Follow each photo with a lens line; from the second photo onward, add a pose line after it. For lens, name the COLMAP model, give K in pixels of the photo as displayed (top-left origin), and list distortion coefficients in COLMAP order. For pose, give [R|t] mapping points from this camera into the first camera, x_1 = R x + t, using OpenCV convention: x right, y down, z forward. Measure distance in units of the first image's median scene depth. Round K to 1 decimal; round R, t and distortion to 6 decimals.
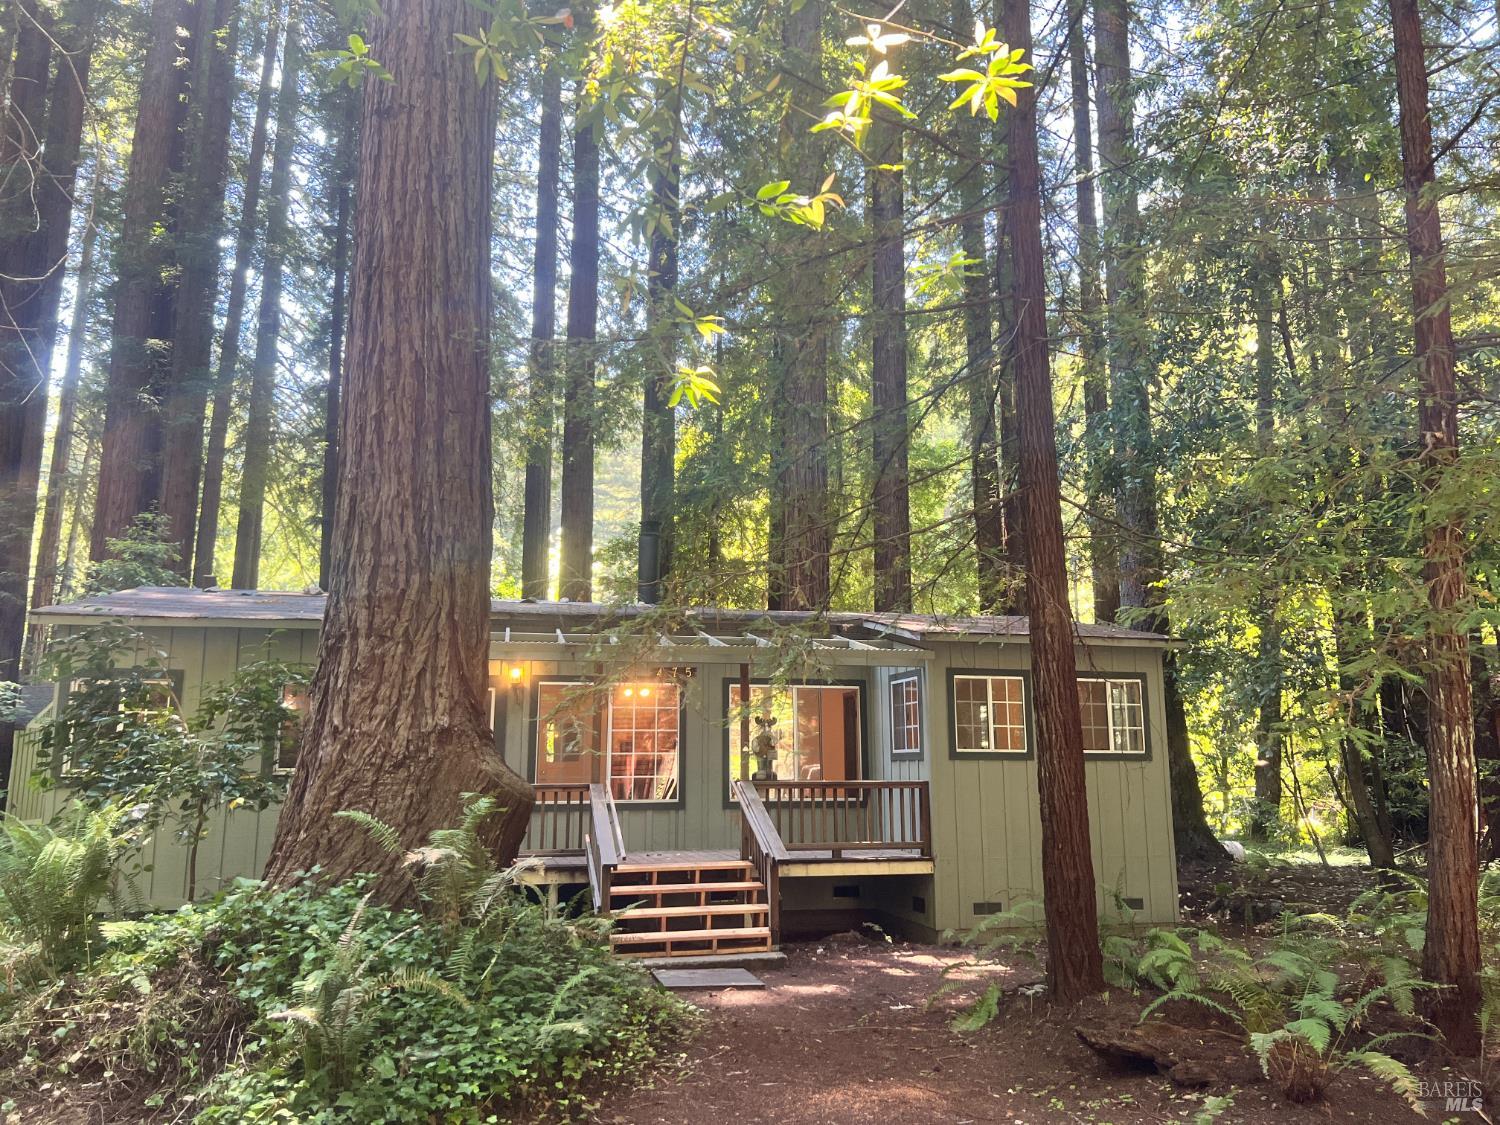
lens RADIAL K [[1143.6, 0, 747.2], [0, 1143.6, 566.5], [0, 0, 1]] dist [0.106223, -0.004605]
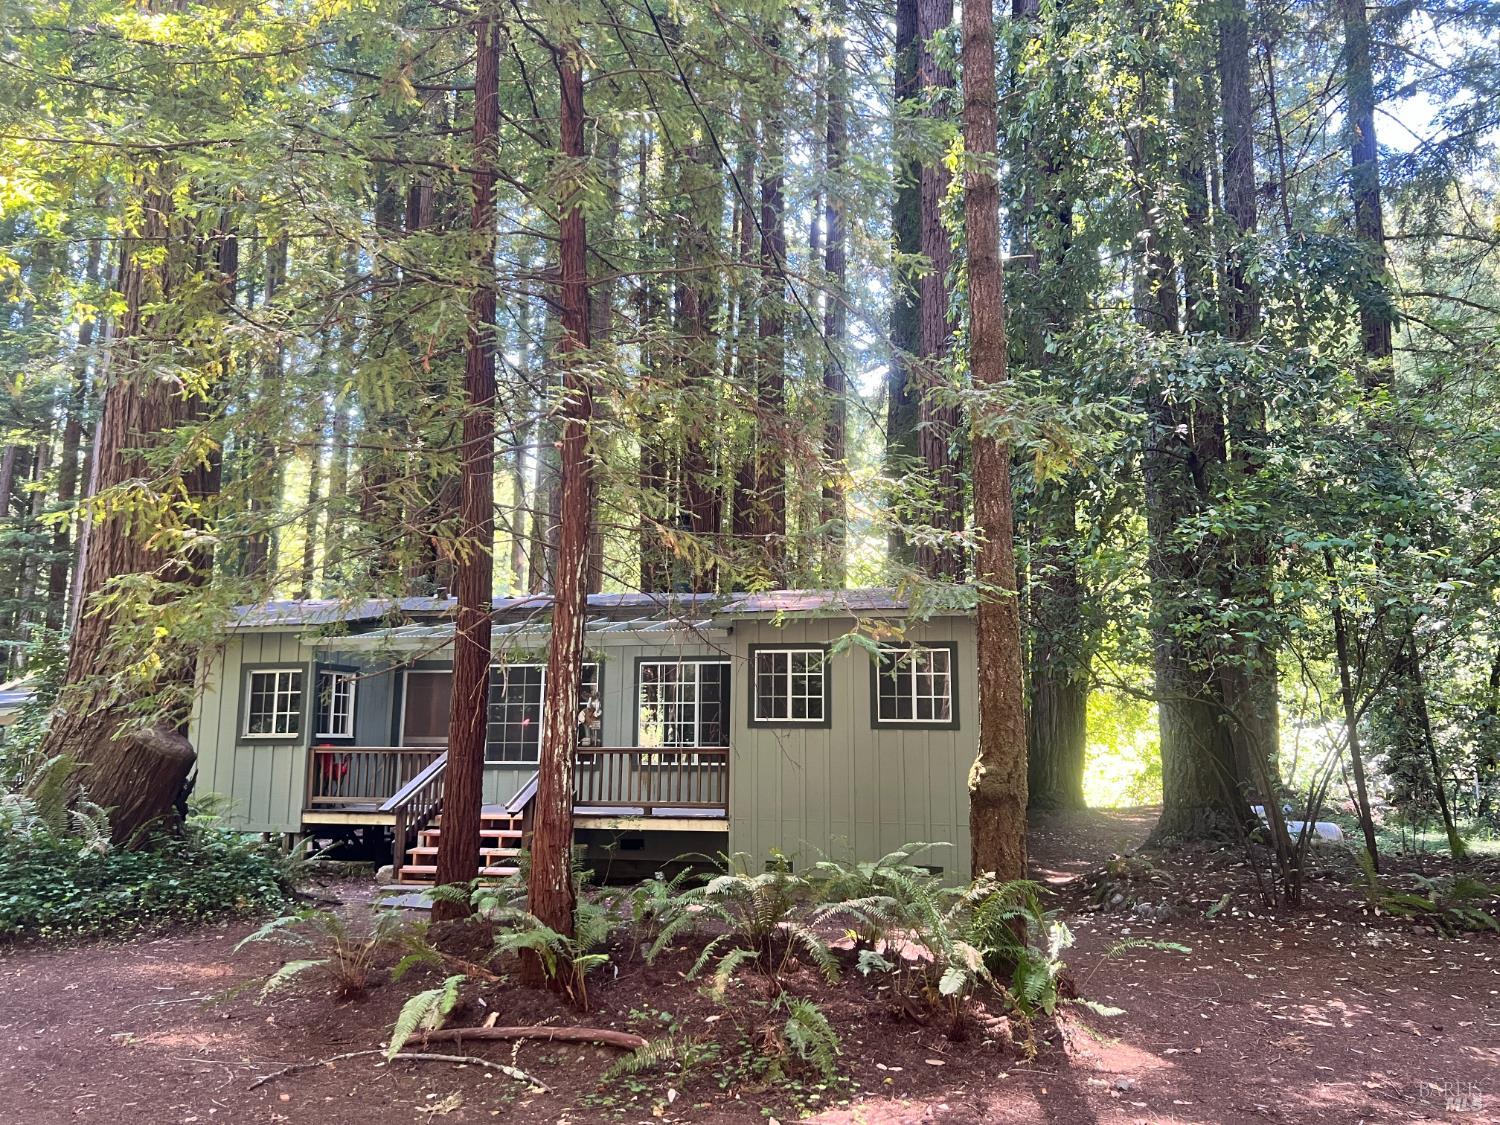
lens RADIAL K [[1143.6, 0, 747.2], [0, 1143.6, 566.5], [0, 0, 1]] dist [0.106223, -0.004605]
pose [[0.858511, -0.065576, -0.508585, 0.745139], [0.078390, 0.996916, 0.003785, 0.012765], [0.506768, -0.043117, 0.861004, 0.084227]]
